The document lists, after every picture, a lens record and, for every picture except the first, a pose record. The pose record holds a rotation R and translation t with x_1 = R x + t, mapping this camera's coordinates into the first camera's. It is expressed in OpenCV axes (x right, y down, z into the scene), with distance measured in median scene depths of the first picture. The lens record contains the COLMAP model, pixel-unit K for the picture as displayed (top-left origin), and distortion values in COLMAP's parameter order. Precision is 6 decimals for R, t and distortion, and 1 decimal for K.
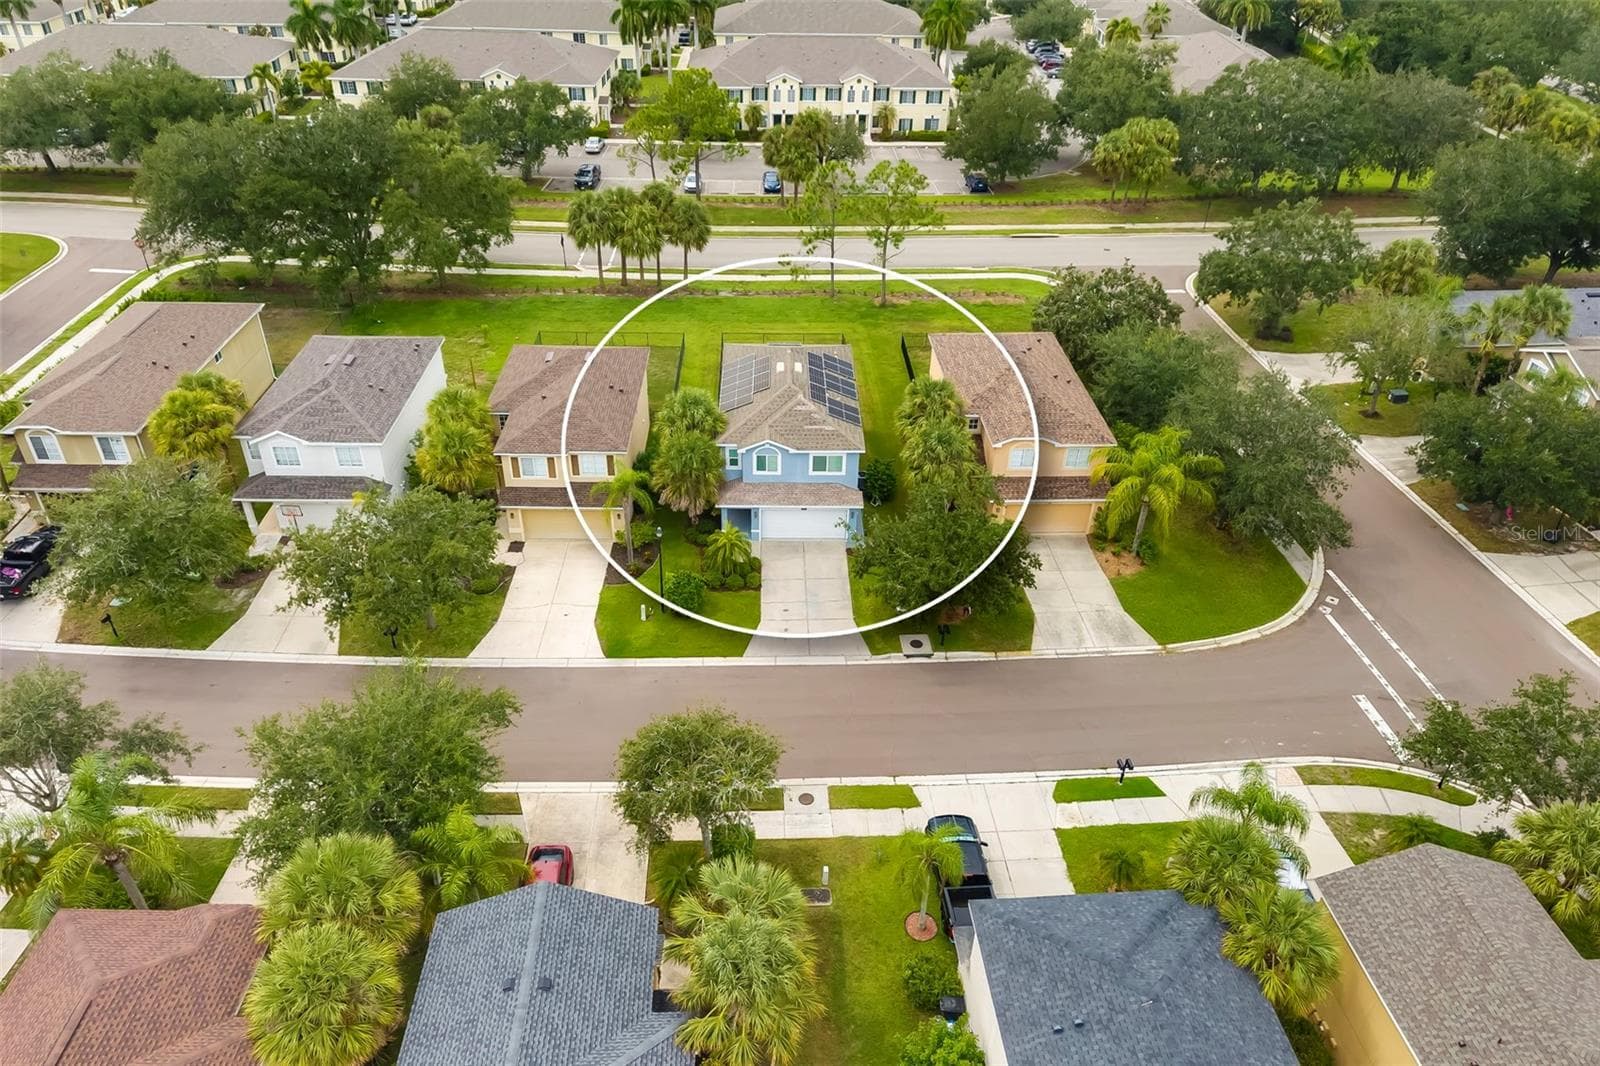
lens RADIAL K [[1022.7, 0, 790.7], [0, 1022.7, 556.4], [0, 0, 1]] dist [0.013225, 0.000612]
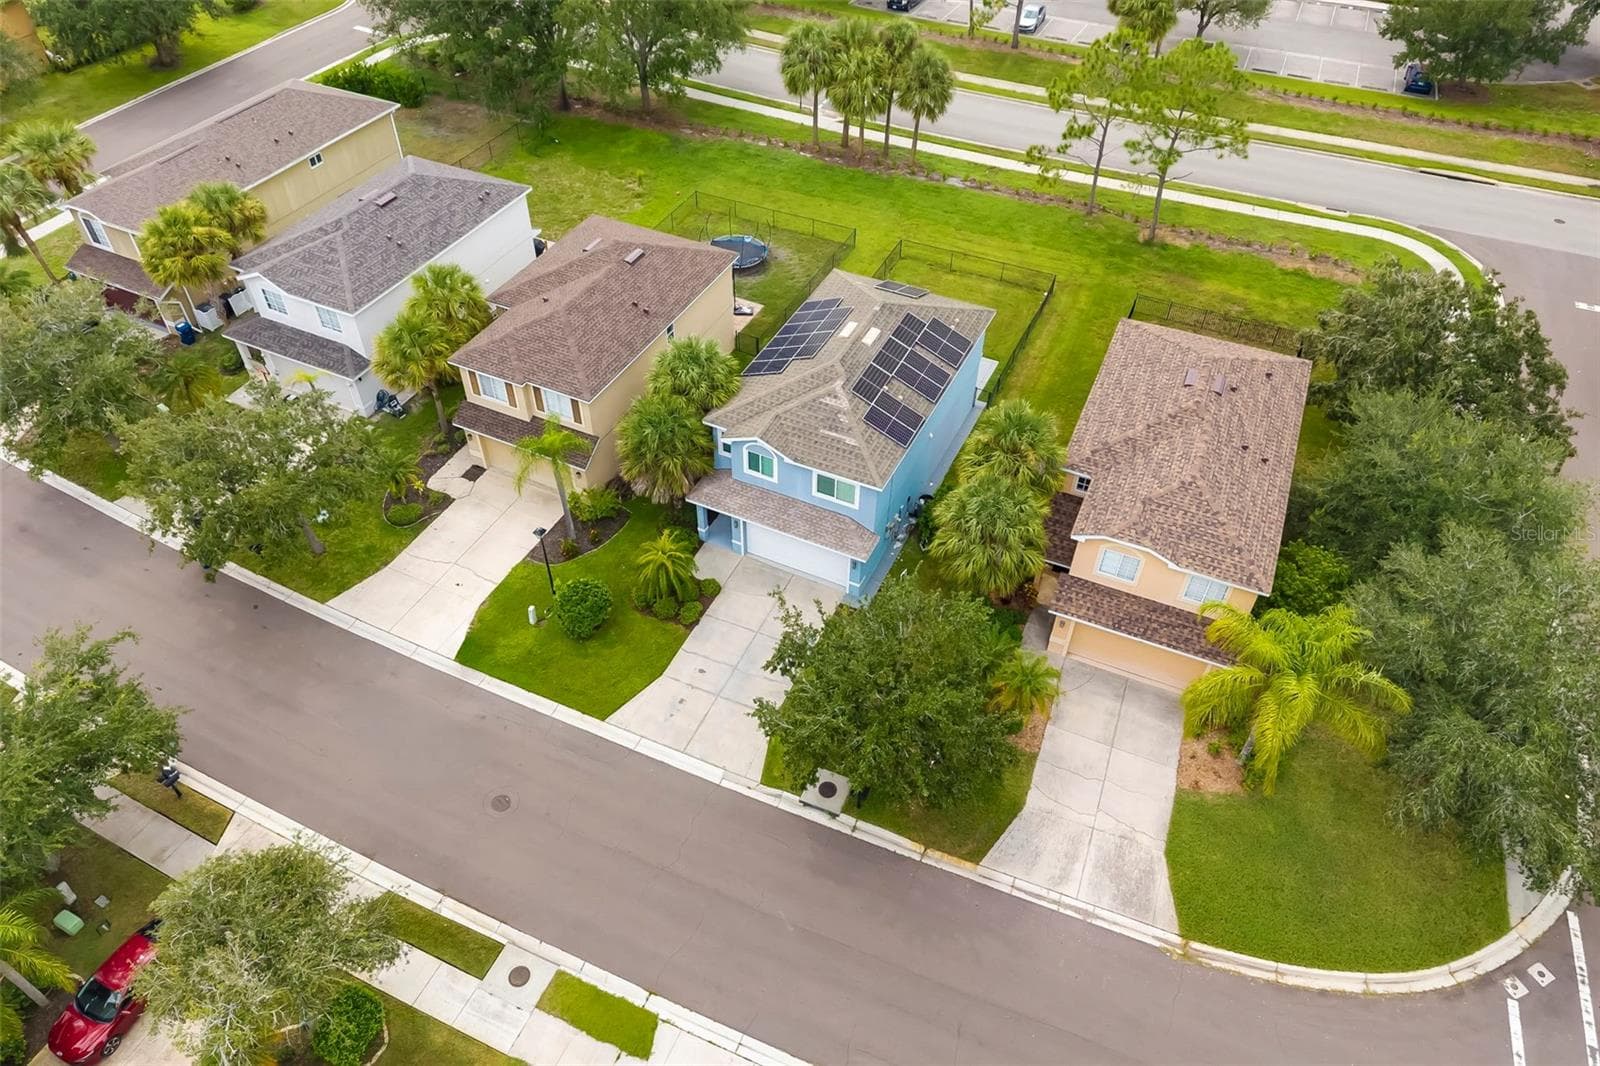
lens RADIAL K [[1035.9, 0, 800.0], [0, 1035.9, 533.0], [0, 0, 1]] dist [-0.004801, 0.002268]
pose [[0.897407, 0.307072, -0.316809, 0.251434], [-0.256911, 0.947454, 0.190595, -0.192460], [0.358688, -0.089650, 0.929142, 0.317170]]
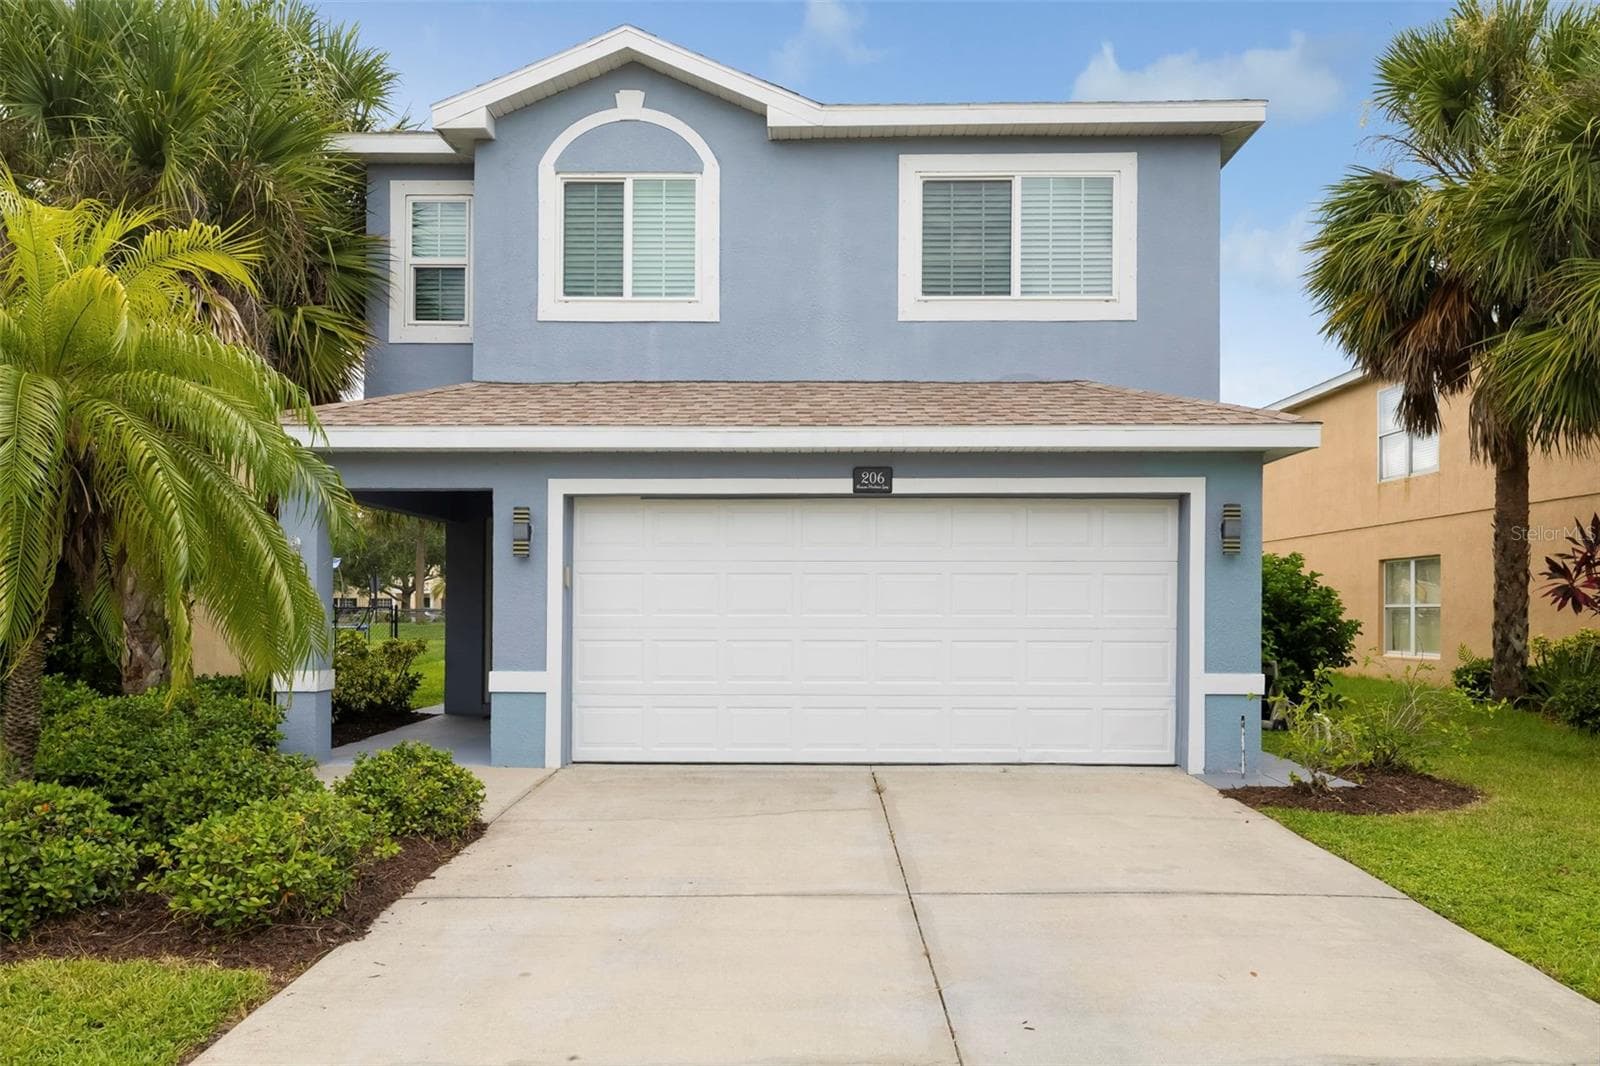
lens RADIAL K [[1153.9, 0, 801.4], [0, 1153.9, 612.6], [0, 0, 1]] dist [0.010991, 0.001449]
pose [[0.999582, -0.006075, -0.028267, 0.007735], [-0.011641, 0.810370, -0.585802, 0.058852], [0.026465, 0.585886, 0.809961, 0.889192]]
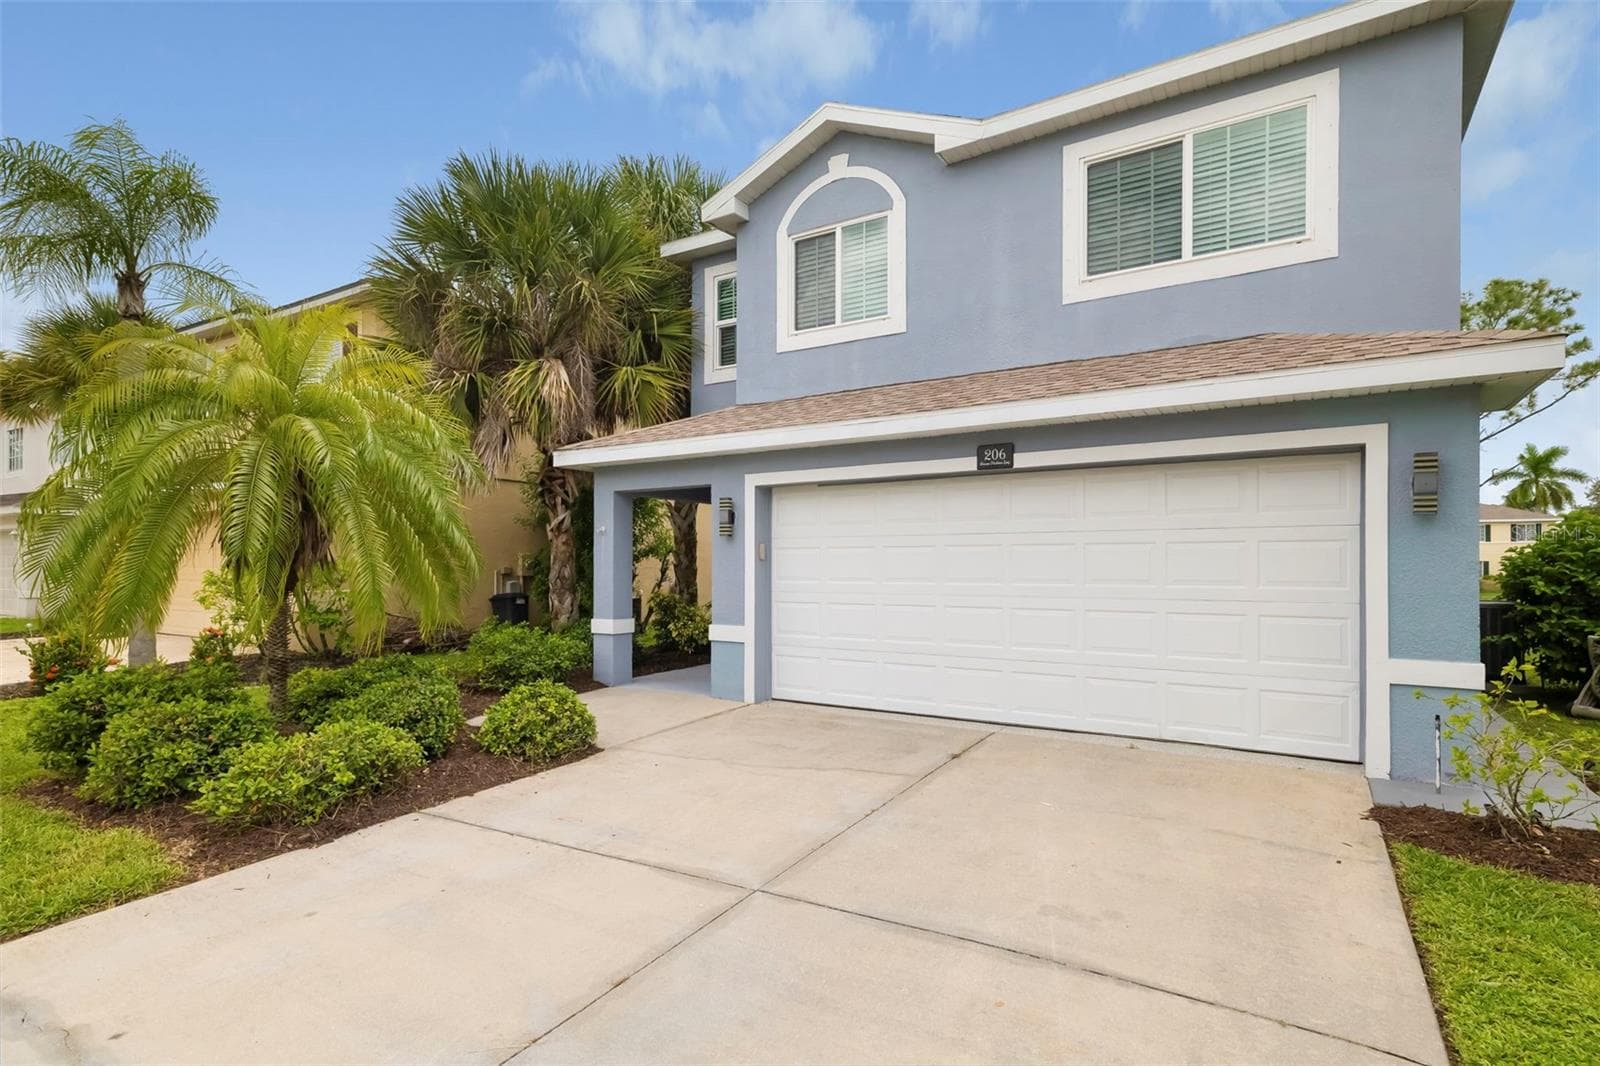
lens RADIAL K [[797.0, 0, 799.7], [0, 797.0, 561.1], [0, 0, 1]] dist [0.025741, 0.000240]
pose [[0.843415, -0.011930, -0.537129, 0.050732], [-0.311547, 0.803642, -0.507049, 0.031441], [0.437709, 0.594994, 0.674087, 0.925013]]
